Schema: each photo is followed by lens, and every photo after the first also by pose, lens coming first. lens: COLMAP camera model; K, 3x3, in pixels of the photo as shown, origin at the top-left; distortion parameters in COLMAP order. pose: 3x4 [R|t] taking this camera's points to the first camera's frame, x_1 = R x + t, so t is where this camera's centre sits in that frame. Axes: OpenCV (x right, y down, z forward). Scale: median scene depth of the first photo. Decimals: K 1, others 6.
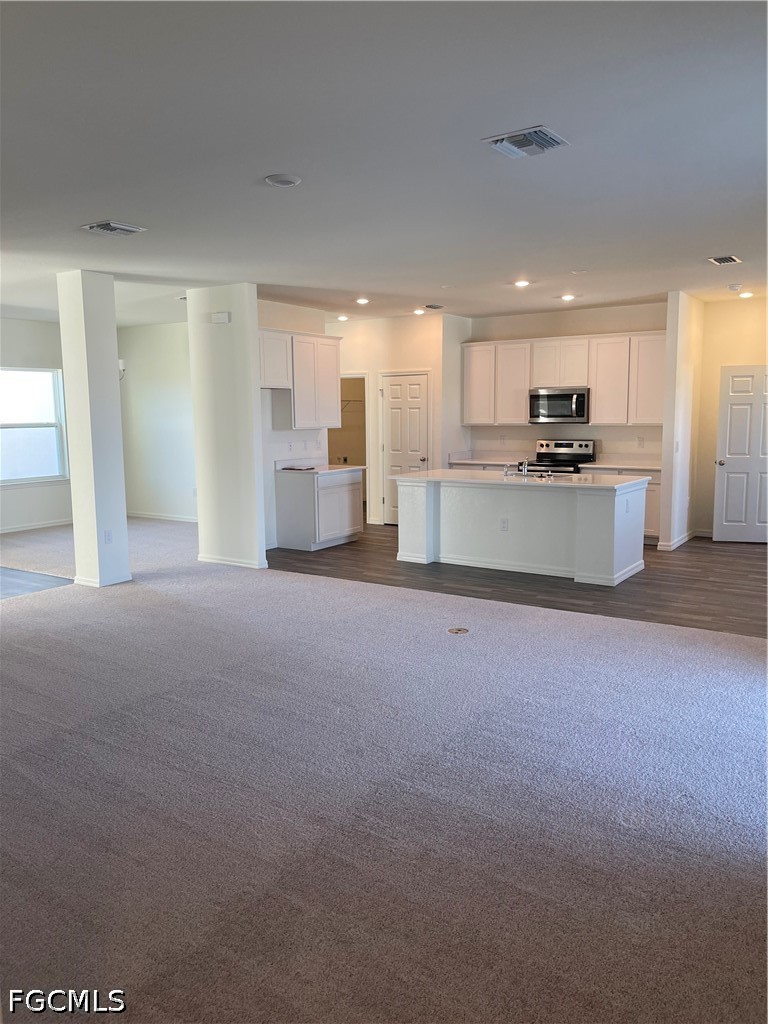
lens RADIAL K [[769.6, 0, 384.0], [0, 769.6, 512.0], [0, 0, 1]] dist [0.044851, -0.003089]
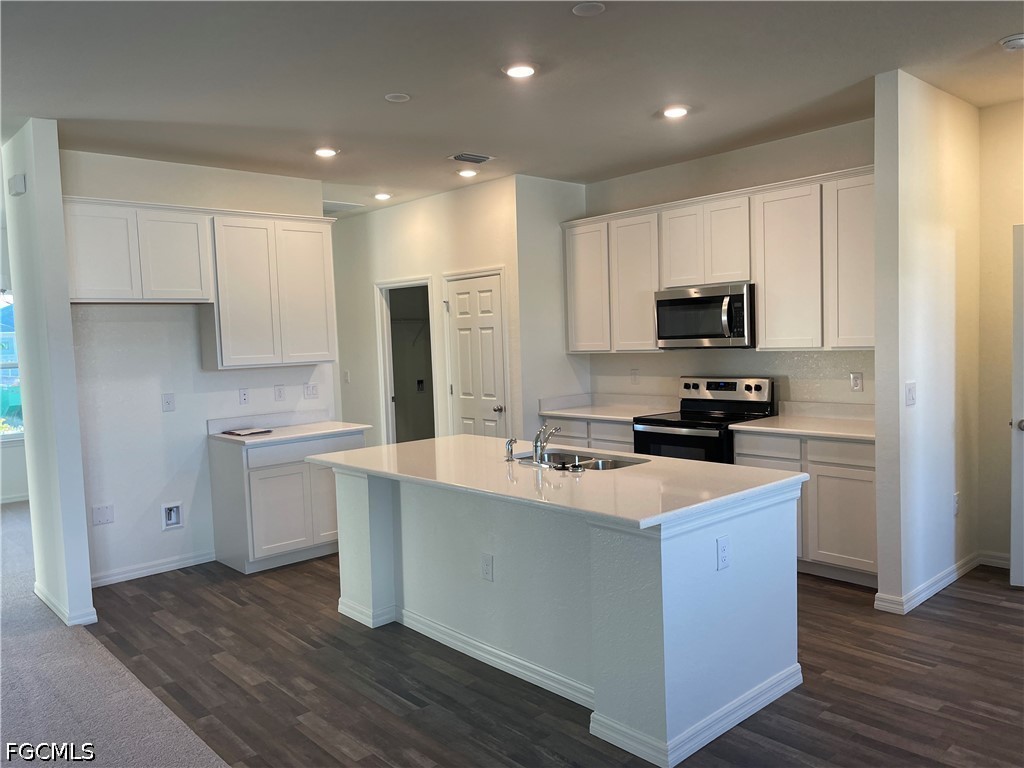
lens RADIAL K [[769.6, 0, 515.9], [0, 769.6, 387.8], [0, 0, 1]] dist [0.044851, -0.003089]
pose [[0.970260, -0.009230, -0.241889, 0.229281], [-0.004391, 0.998437, -0.055713, -0.054099], [0.242025, 0.055119, 0.968703, 0.420429]]
